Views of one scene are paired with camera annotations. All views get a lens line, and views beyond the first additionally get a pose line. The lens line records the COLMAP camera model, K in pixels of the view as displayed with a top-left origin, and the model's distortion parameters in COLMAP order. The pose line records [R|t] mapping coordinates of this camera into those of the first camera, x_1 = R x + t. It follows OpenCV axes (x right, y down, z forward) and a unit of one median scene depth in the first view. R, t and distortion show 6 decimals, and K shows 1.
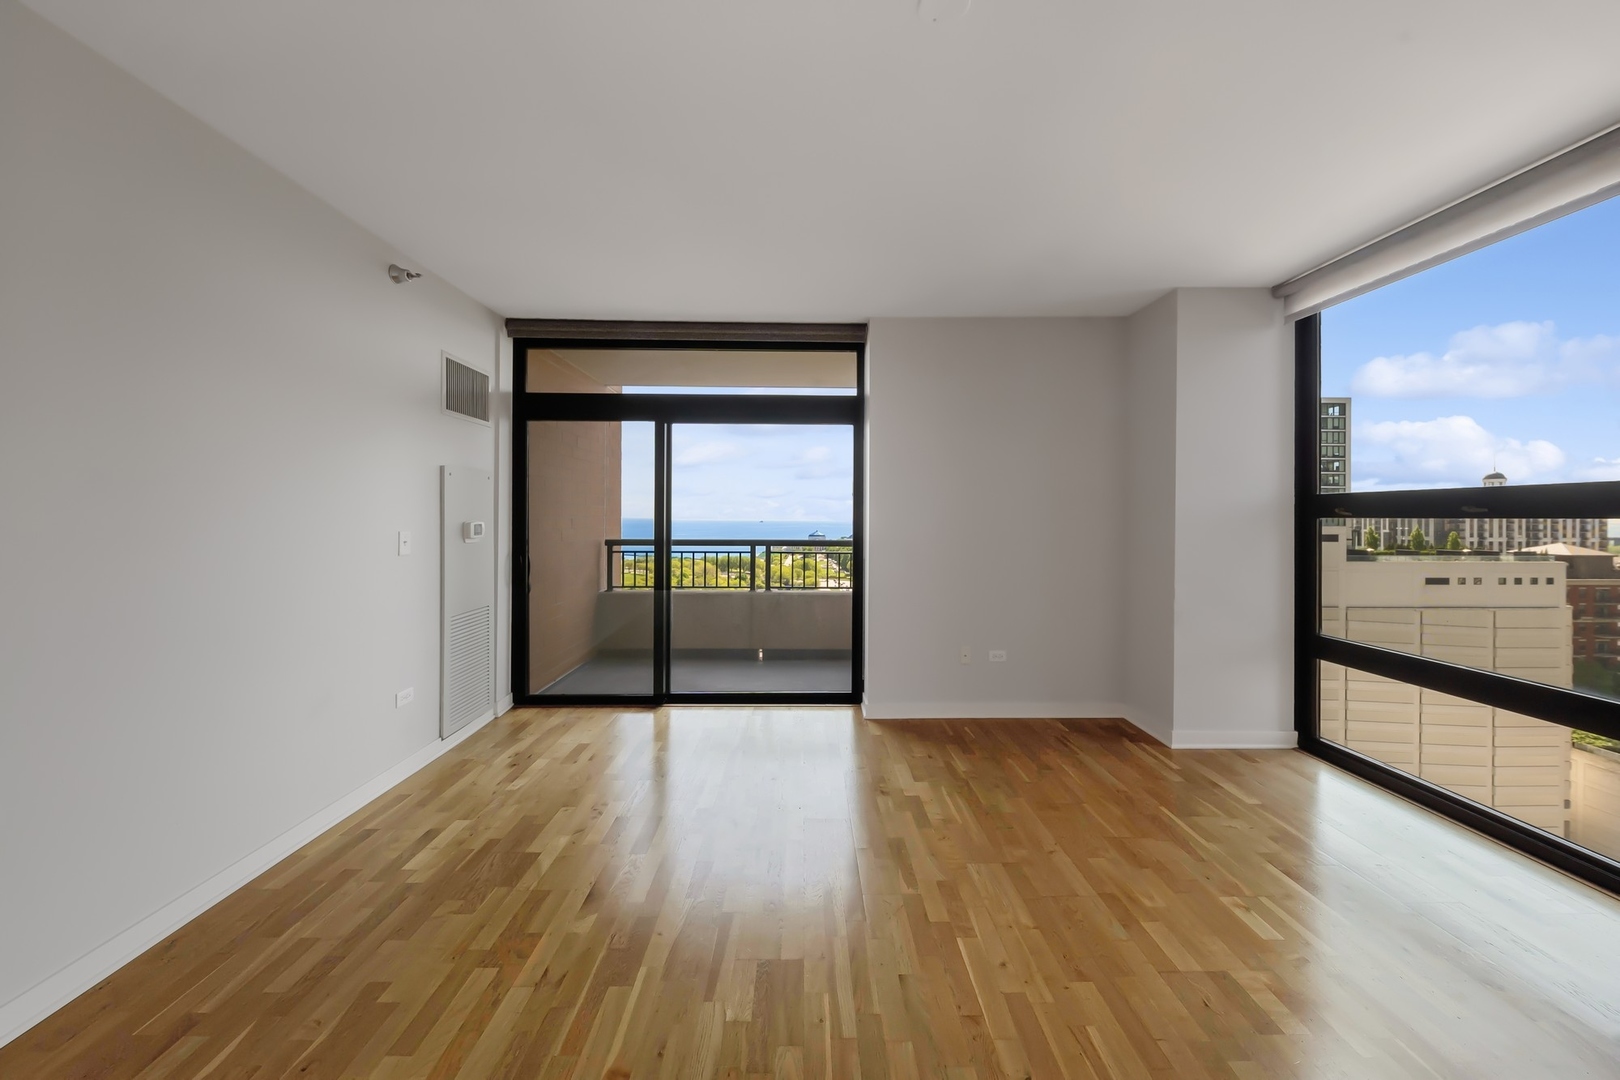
lens RADIAL K [[567.8, 0, 804.2], [0, 567.8, 516.8], [0, 0, 1]] dist [0.000123, -0.001965]
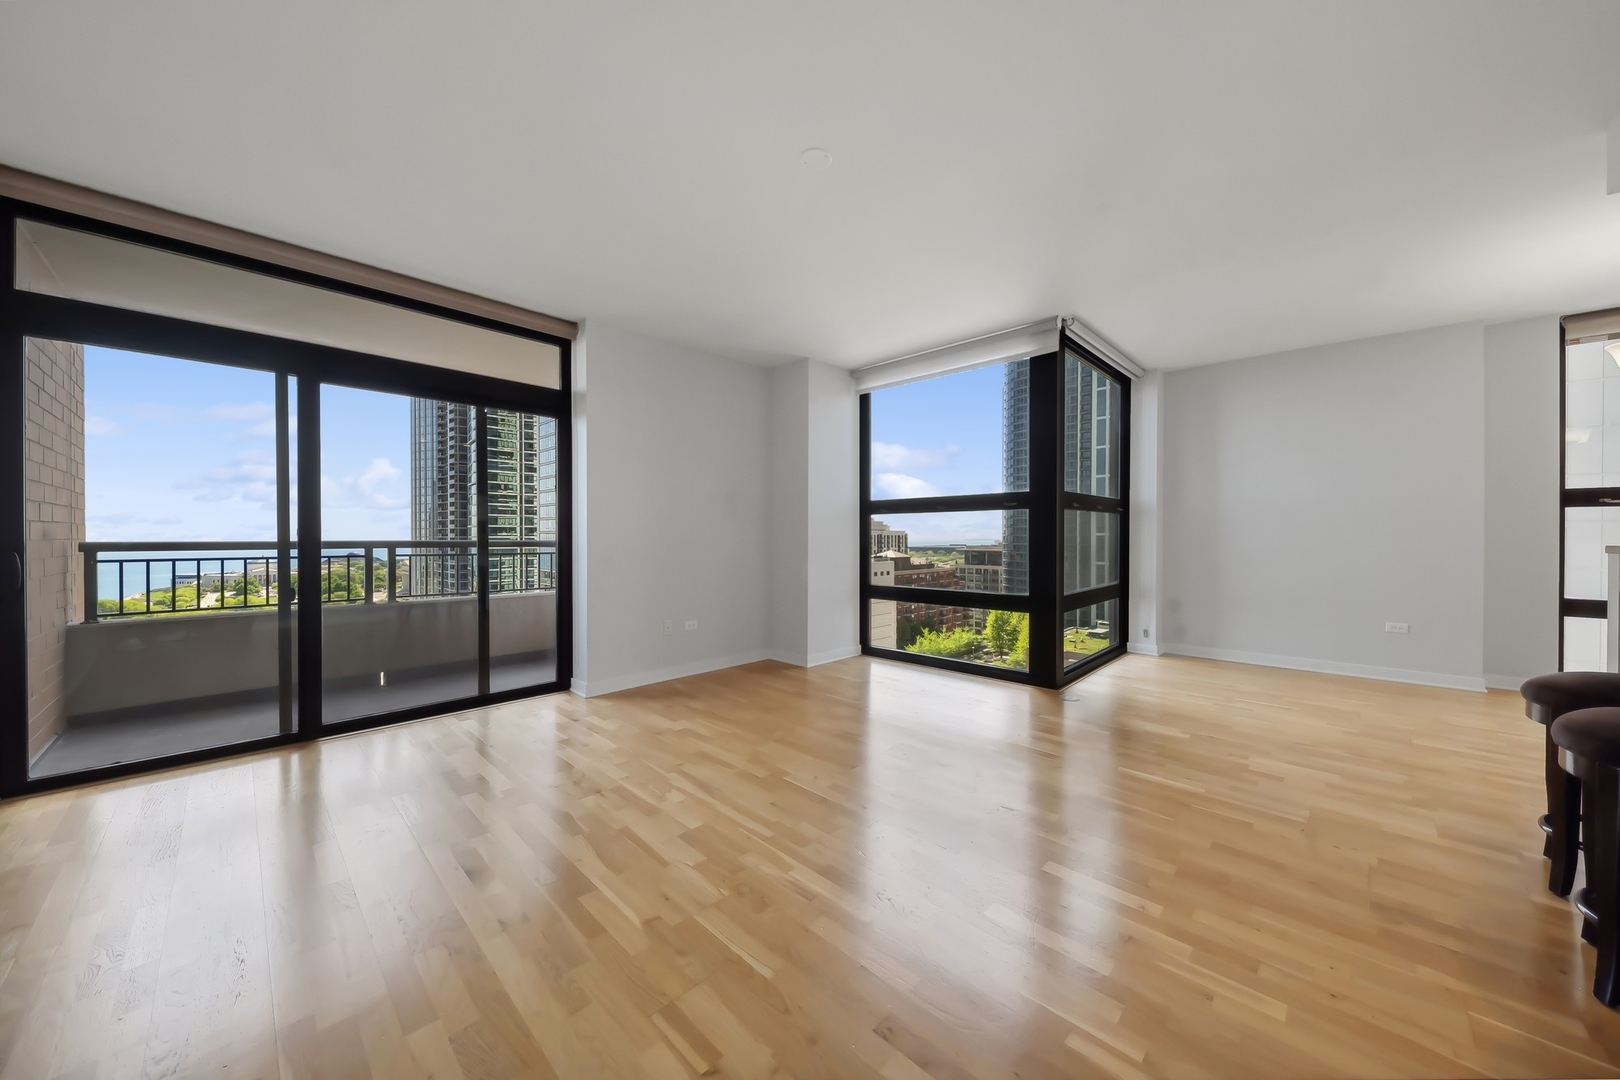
lens RADIAL K [[569.4, 0, 807.0], [0, 569.4, 541.7], [0, 0, 1]] dist [0.000570, -0.000353]
pose [[0.704088, -0.009416, 0.710051, -0.341642], [0.002633, 0.999940, 0.010650, 0.051880], [-0.710108, -0.005629, 0.704070, -0.039707]]
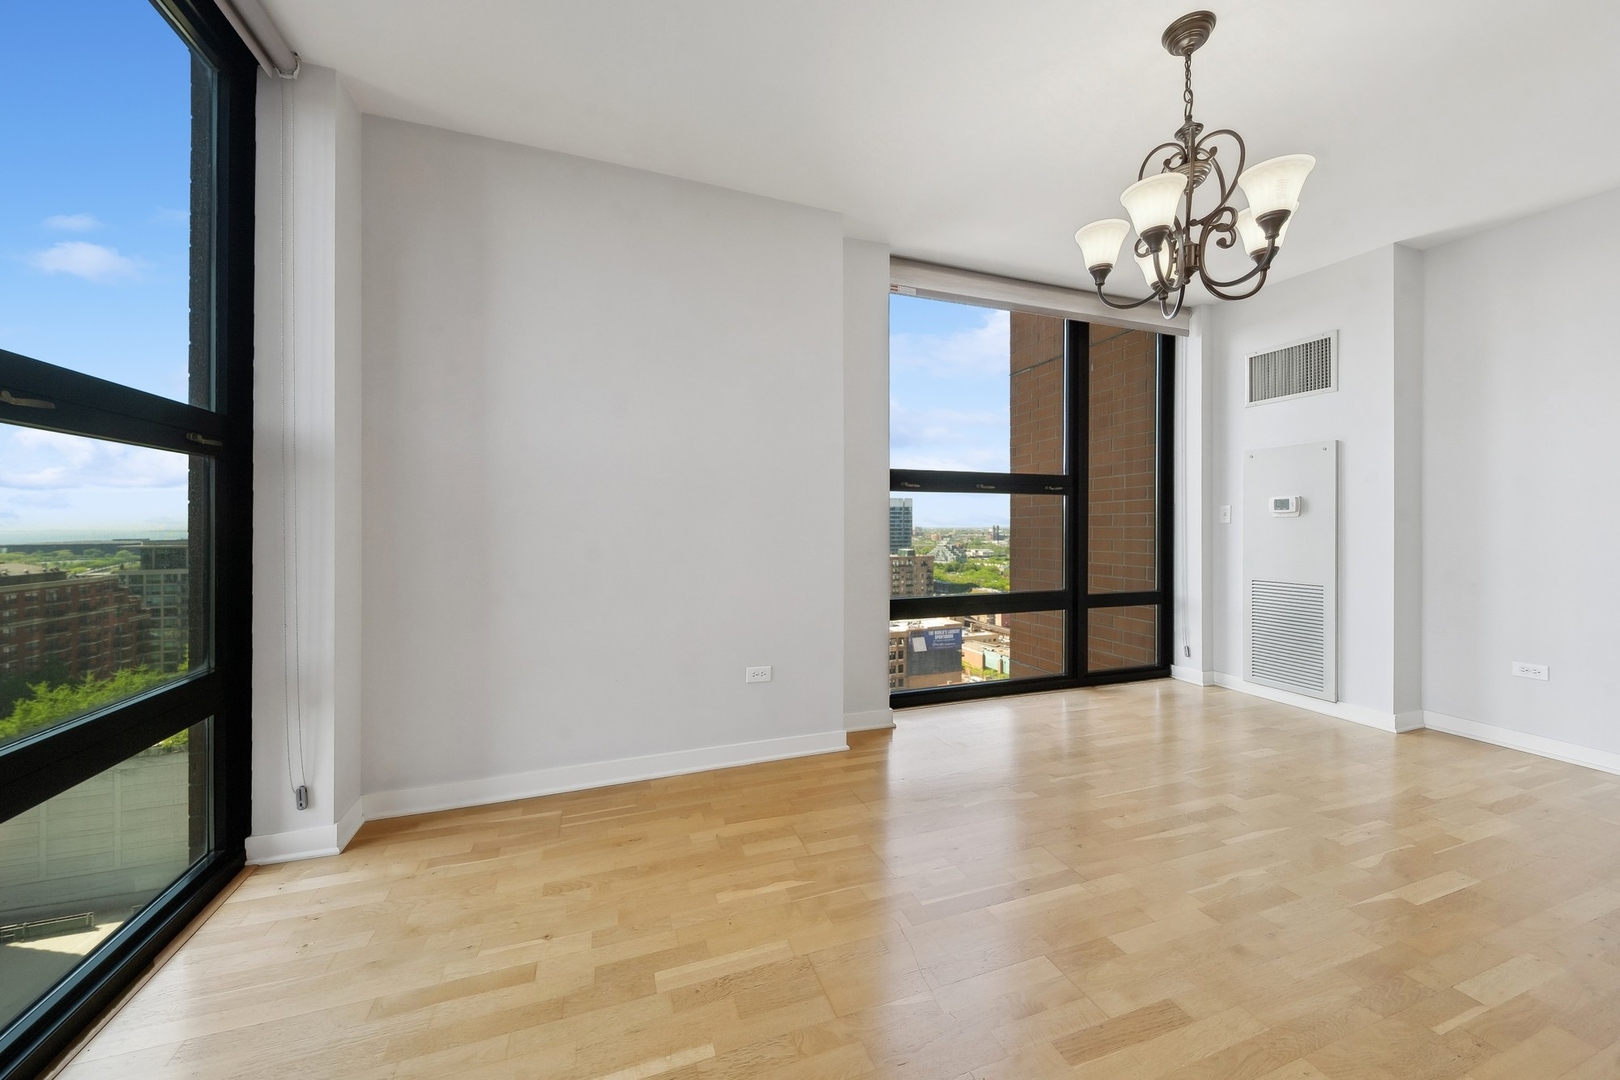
lens RADIAL K [[573.1, 0, 809.3], [0, 573.1, 528.6], [0, 0, 1]] dist [0.000342, -0.001268]
pose [[-0.336319, -0.007587, 0.941718, 0.468463], [0.001465, 0.999962, 0.008580, 0.052555], [-0.941747, 0.004265, -0.336295, 0.081969]]
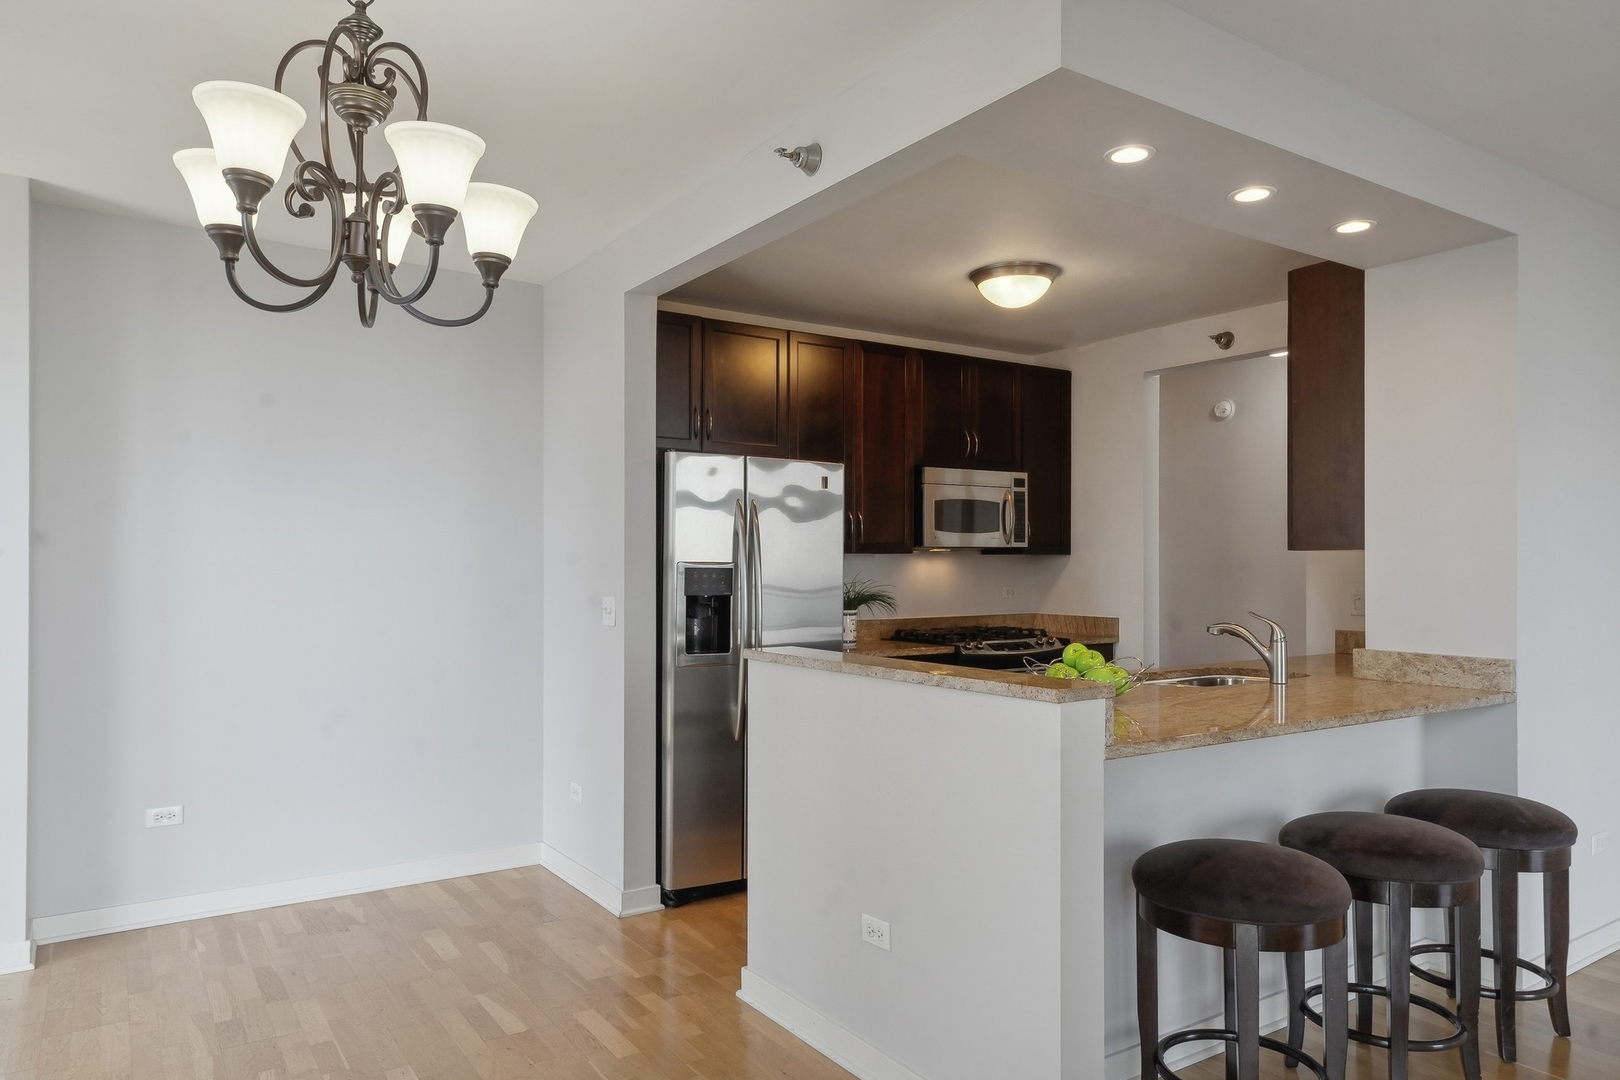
lens RADIAL K [[1059.9, 0, 811.4], [0, 1059.9, 552.9], [0, 0, 1]] dist [-0.019083, 0.045778]
pose [[-0.833091, -0.007563, -0.553085, 0.838909], [-0.000181, 0.999910, -0.013401, 0.006162], [0.553136, -0.011064, -0.833017, 0.168748]]
